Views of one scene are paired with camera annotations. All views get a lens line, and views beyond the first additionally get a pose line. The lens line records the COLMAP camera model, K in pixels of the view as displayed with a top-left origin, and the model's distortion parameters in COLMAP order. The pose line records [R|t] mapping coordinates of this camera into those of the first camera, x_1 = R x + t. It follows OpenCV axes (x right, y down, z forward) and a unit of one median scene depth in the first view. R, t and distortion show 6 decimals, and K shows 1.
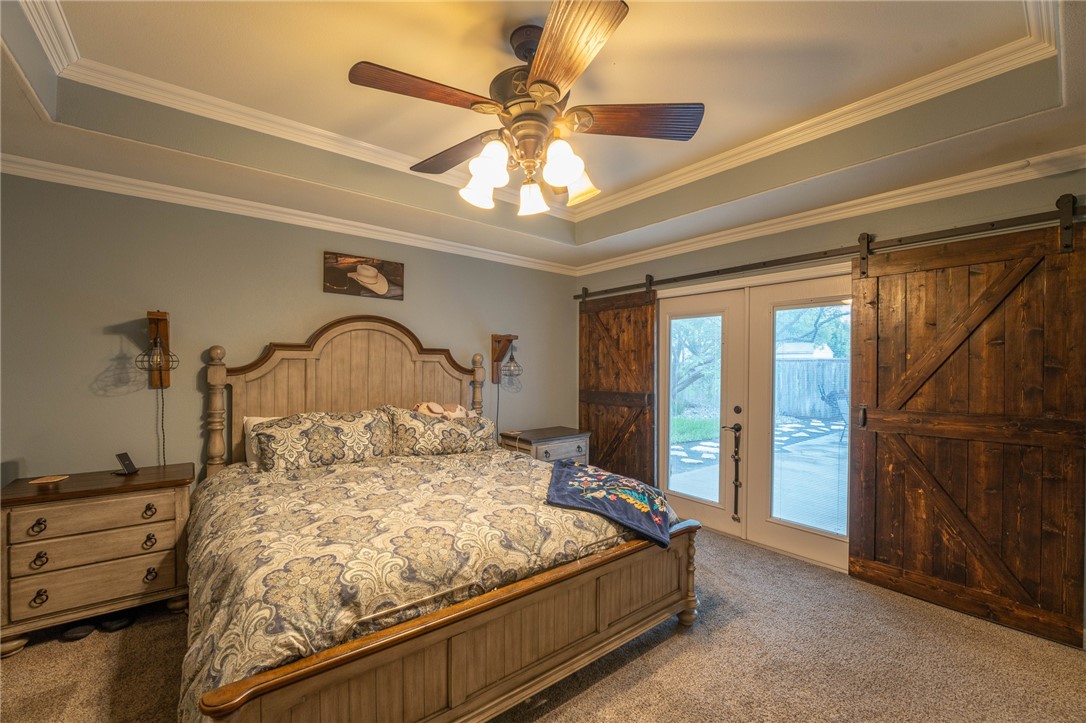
lens RADIAL K [[439.7, 0, 540.7], [0, 439.7, 367.4], [0, 0, 1]] dist [-0.030079, 0.003456]
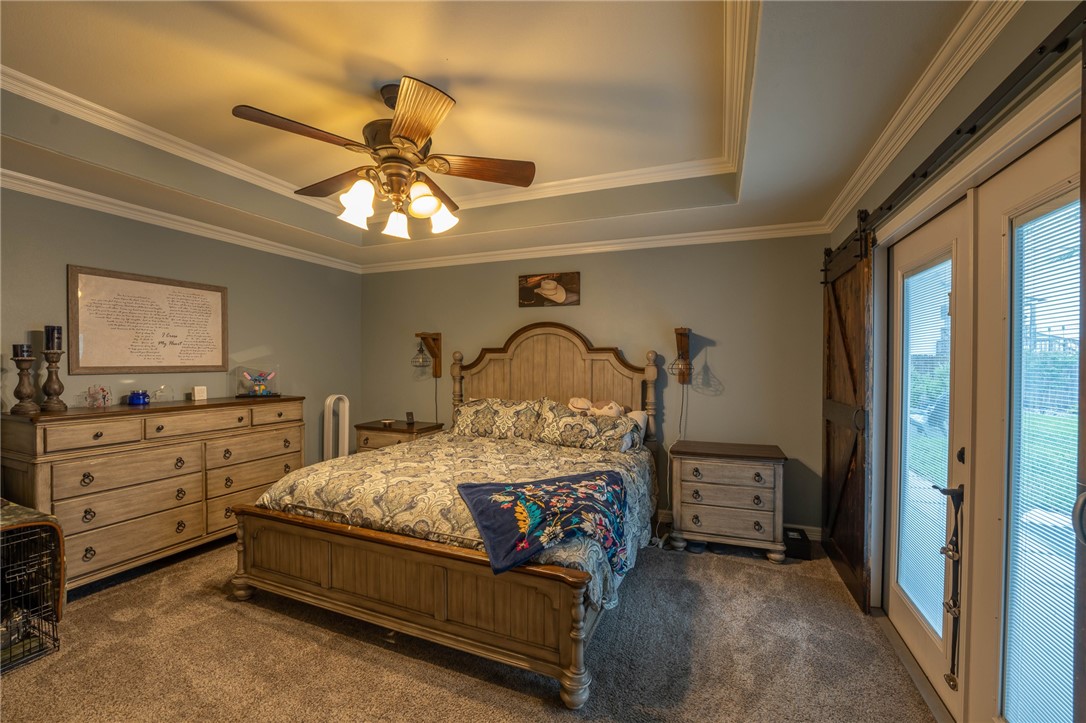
lens RADIAL K [[439.7, 0, 540.7], [0, 439.7, 367.4], [0, 0, 1]] dist [-0.030079, 0.003456]
pose [[0.491393, 0.003102, -0.870932, 0.760872], [-0.002544, 0.999995, 0.002126, 0.003521], [0.870934, 0.001171, 0.491399, 0.463430]]
